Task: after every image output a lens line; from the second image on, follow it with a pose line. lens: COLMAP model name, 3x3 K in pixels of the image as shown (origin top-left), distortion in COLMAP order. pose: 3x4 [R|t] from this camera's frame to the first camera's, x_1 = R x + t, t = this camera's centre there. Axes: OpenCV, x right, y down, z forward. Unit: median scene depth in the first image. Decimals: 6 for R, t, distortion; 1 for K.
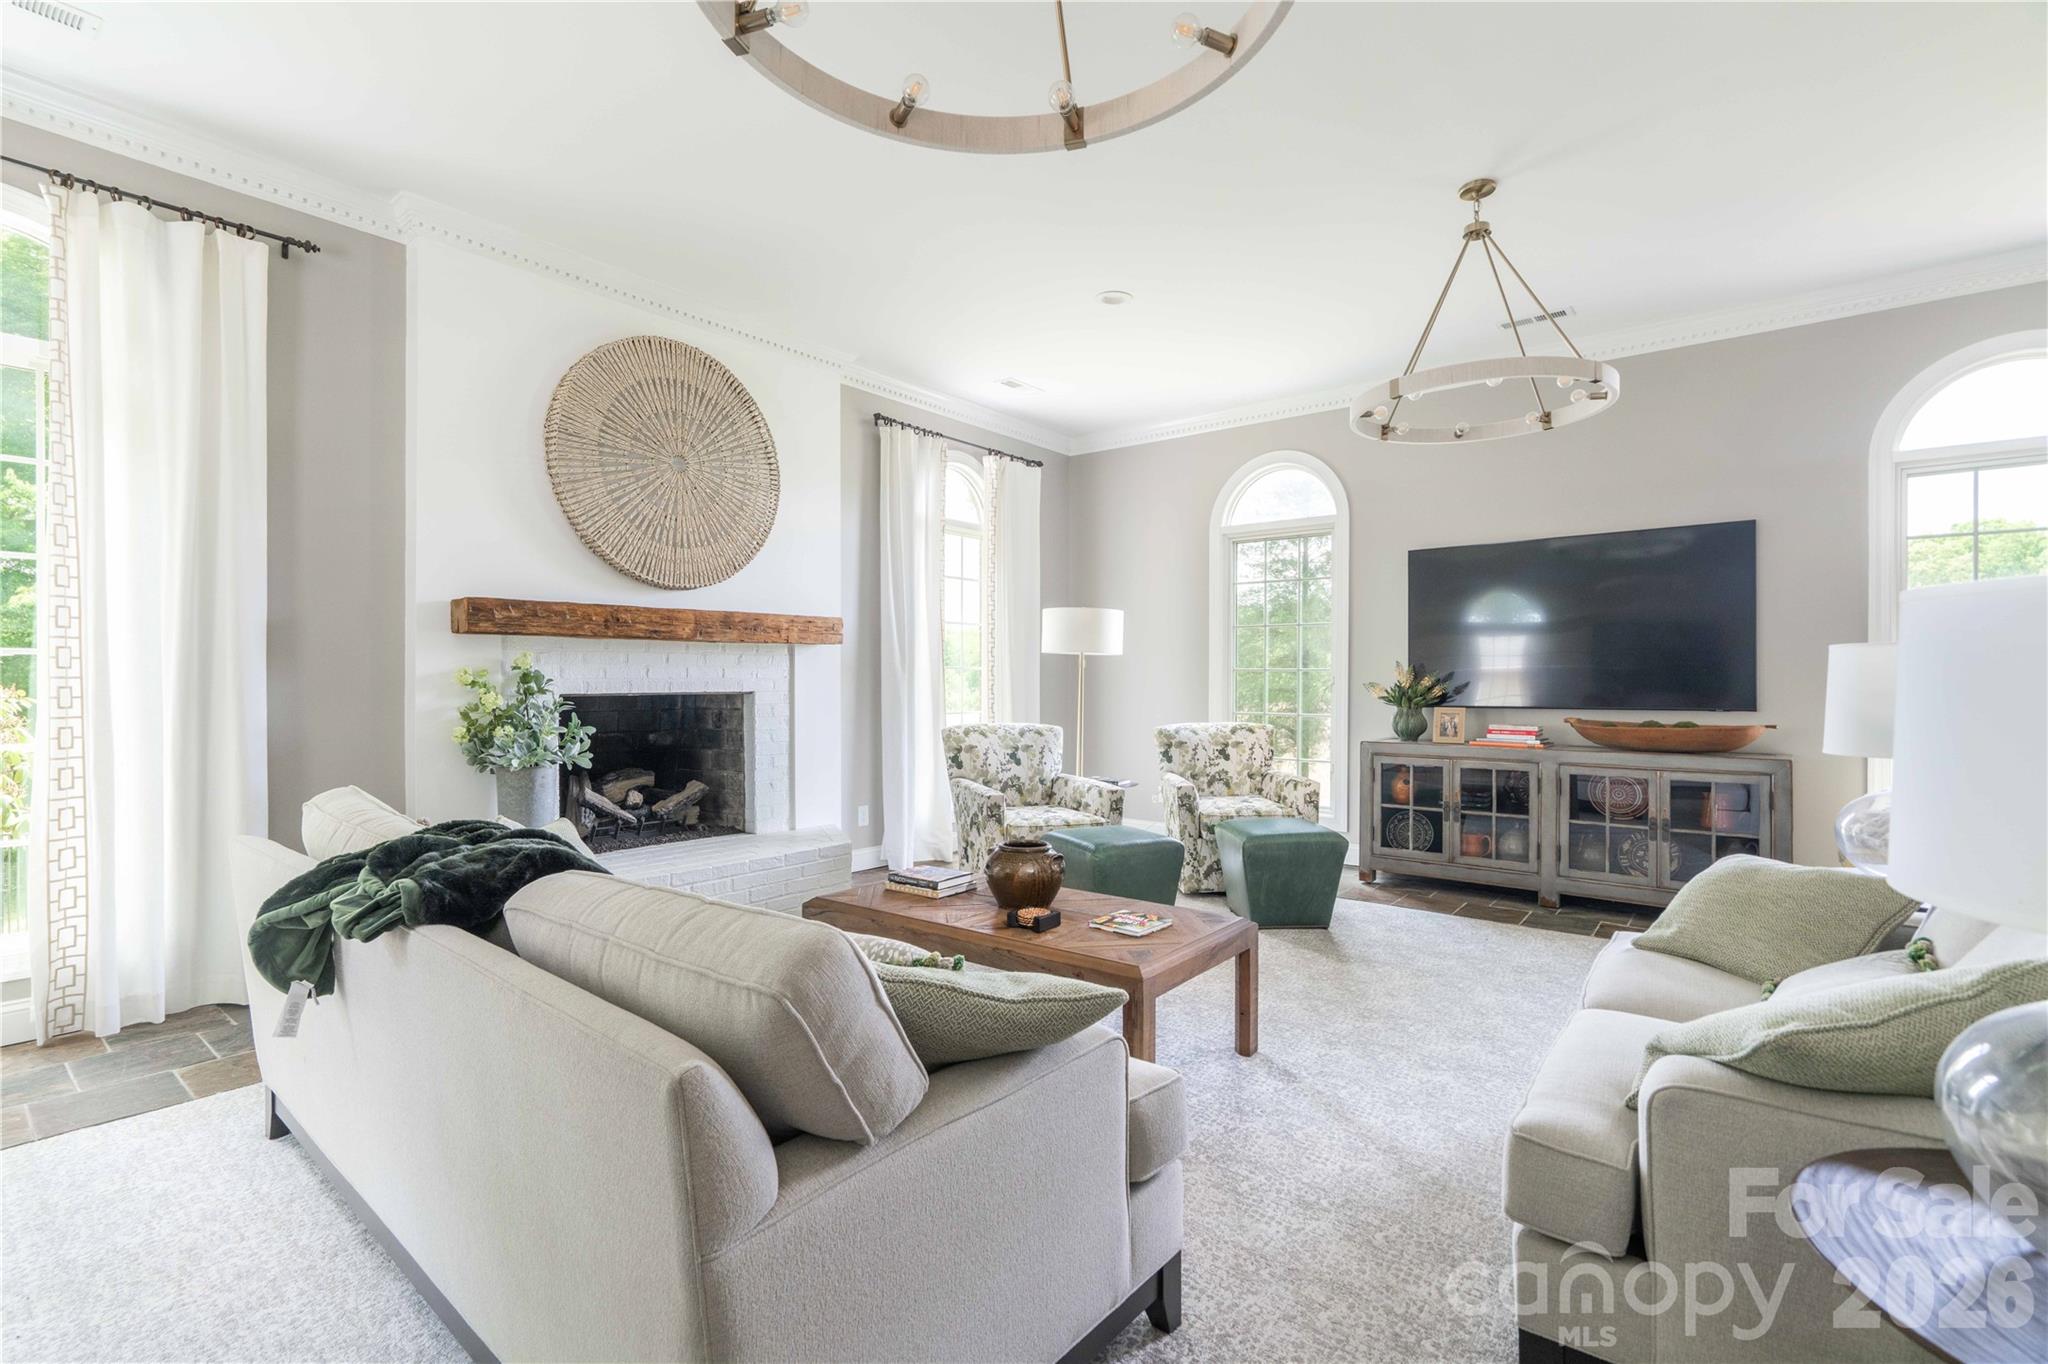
lens RADIAL K [[935.1, 0, 1026.8], [0, 935.1, 686.9], [0, 0, 1]] dist [0.002001, 0.000619]
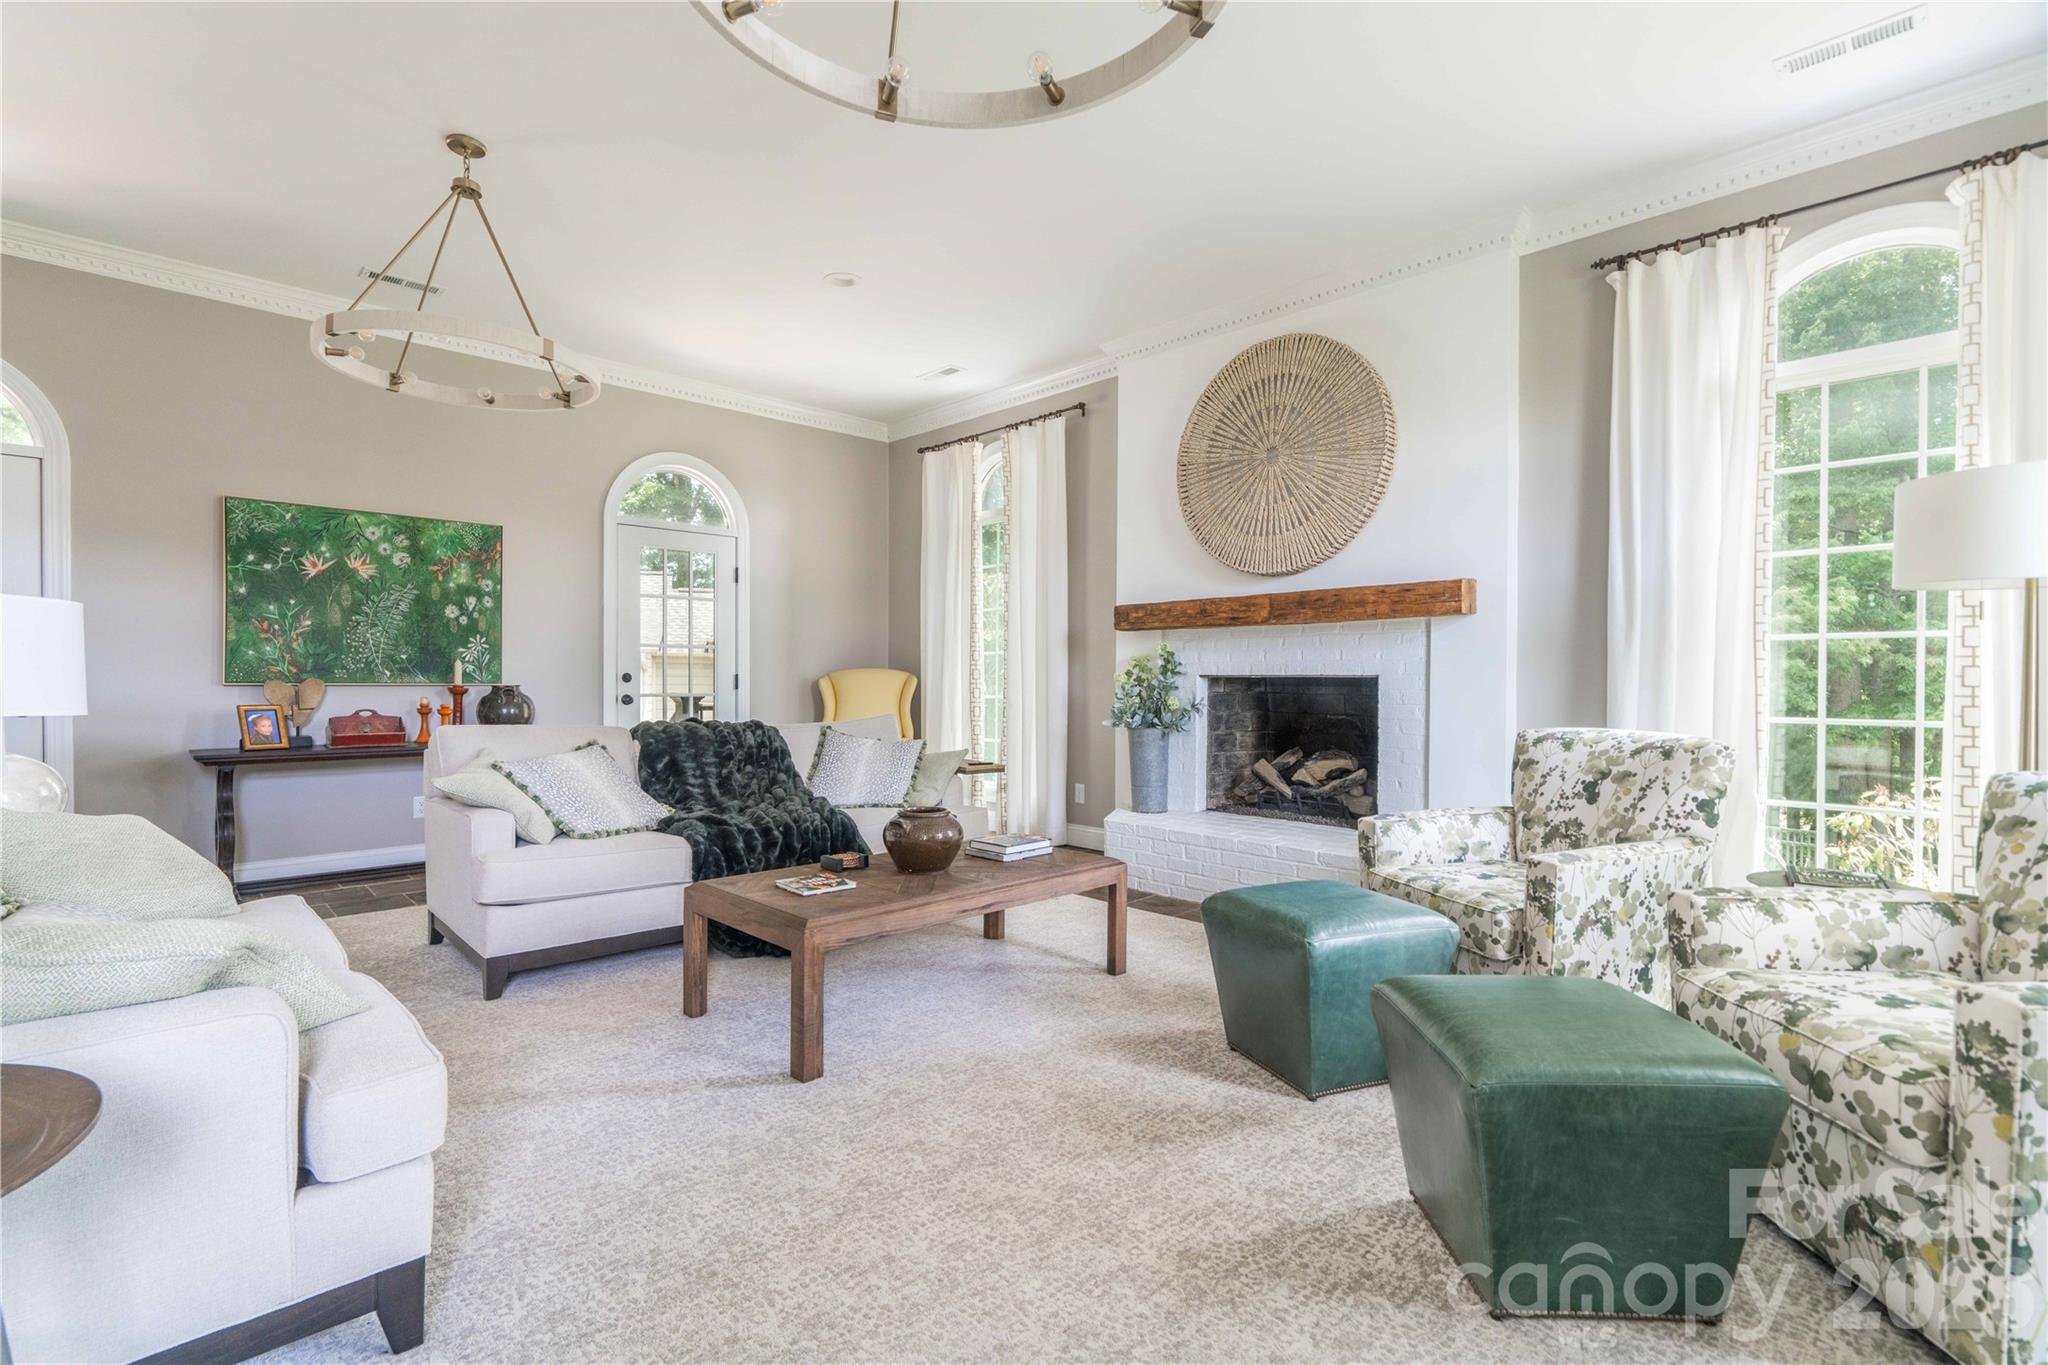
lens RADIAL K [[935.1, 0, 1026.8], [0, 935.1, 687.4], [0, 0, 1]] dist [0.002001, 0.000619]
pose [[-0.125417, 0.006060, -0.992086, 0.687023], [-0.013510, 0.999878, 0.007816, 0.015974], [0.992012, 0.014384, -0.125320, 0.847864]]
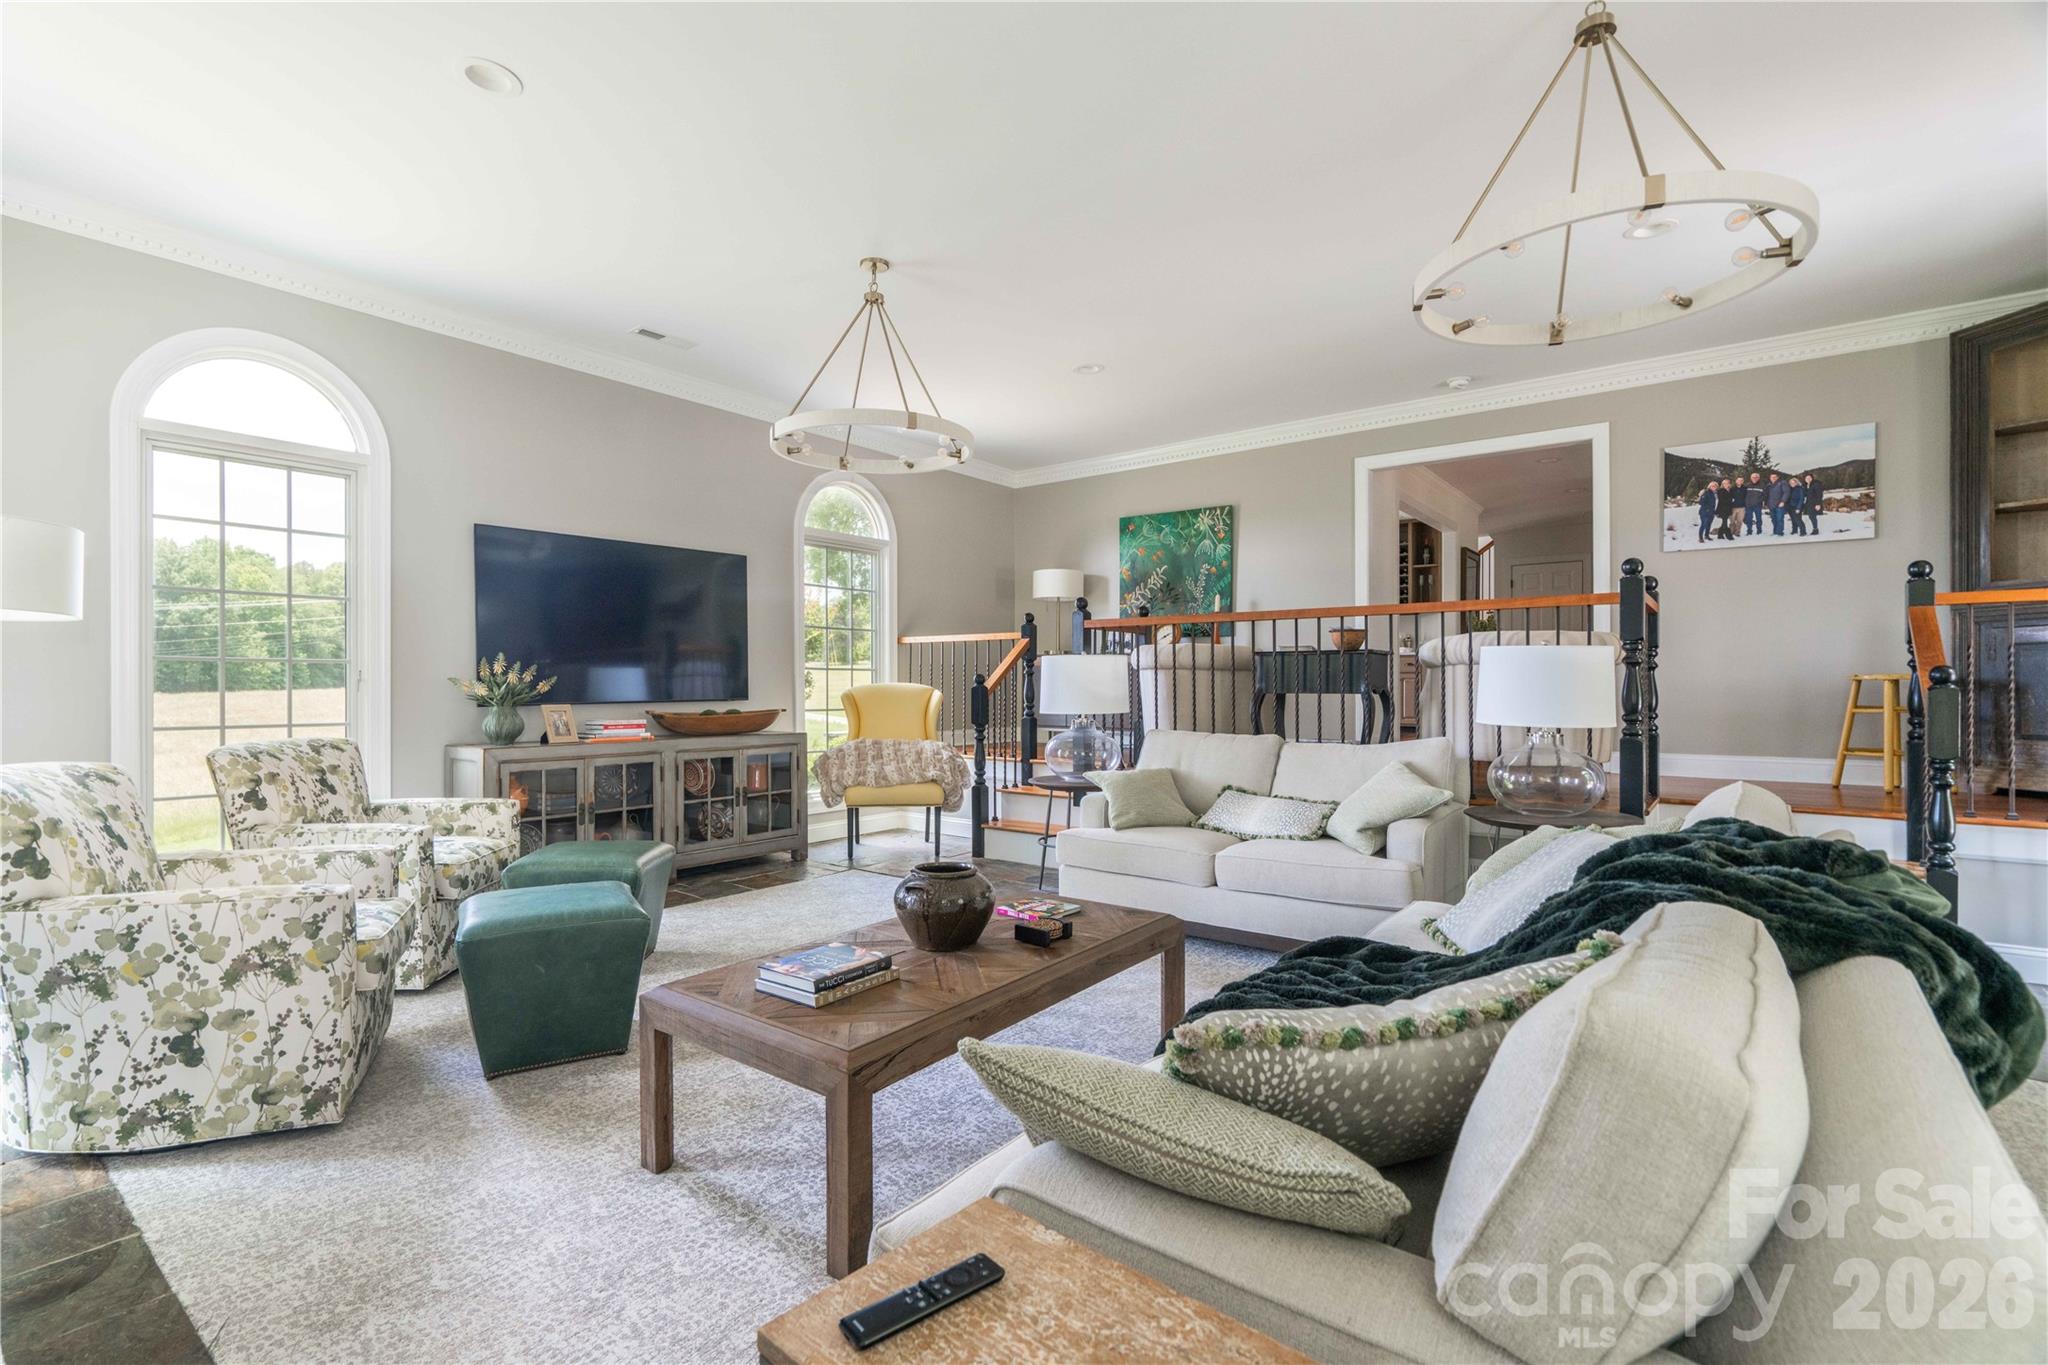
lens RADIAL K [[935.1, 0, 1026.8], [0, 935.1, 687.4], [0, 0, 1]] dist [0.002001, 0.000619]
pose [[-0.036346, -0.006559, 0.999318, -0.574729], [0.007062, 0.999952, 0.006820, 0.002065], [-0.999314, 0.007305, -0.036298, 0.661341]]
